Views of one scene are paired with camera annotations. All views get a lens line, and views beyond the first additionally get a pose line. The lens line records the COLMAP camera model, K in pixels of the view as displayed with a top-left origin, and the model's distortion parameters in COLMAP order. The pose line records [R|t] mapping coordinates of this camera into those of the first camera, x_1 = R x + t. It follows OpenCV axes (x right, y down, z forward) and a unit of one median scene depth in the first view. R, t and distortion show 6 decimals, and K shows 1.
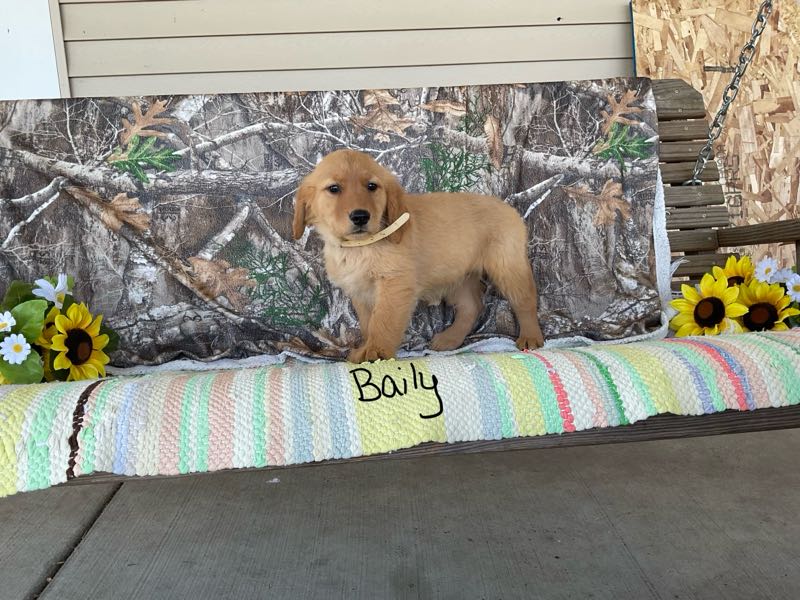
lens RADIAL K [[655.8, 0, 398.7], [0, 655.8, 300.6], [0, 0, 1]] dist [0.080361, -0.187239]
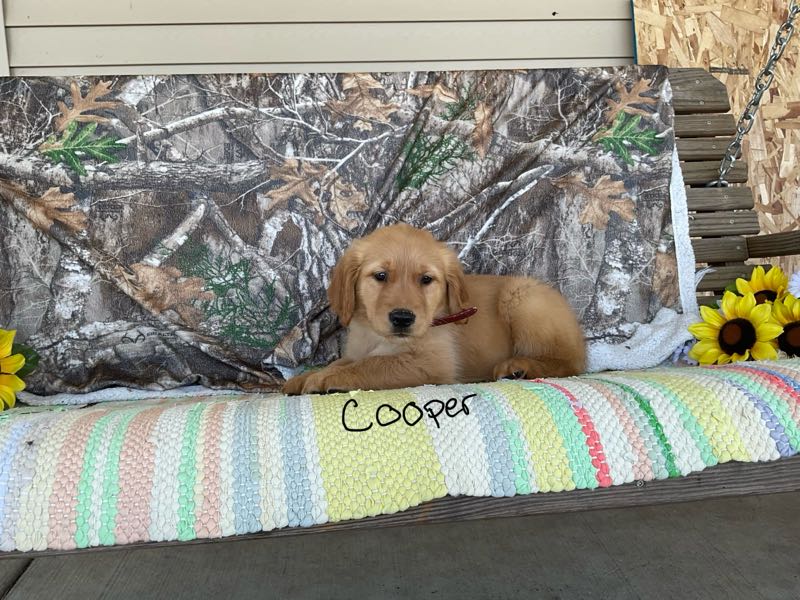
lens RADIAL K [[655.8, 0, 398.7], [0, 655.8, 300.6], [0, 0, 1]] dist [0.080361, -0.187239]
pose [[0.999568, 0.005048, 0.028942, -0.002094], [-0.004180, 0.999542, -0.029977, 0.005631], [-0.029080, 0.029843, 0.999132, 0.145308]]
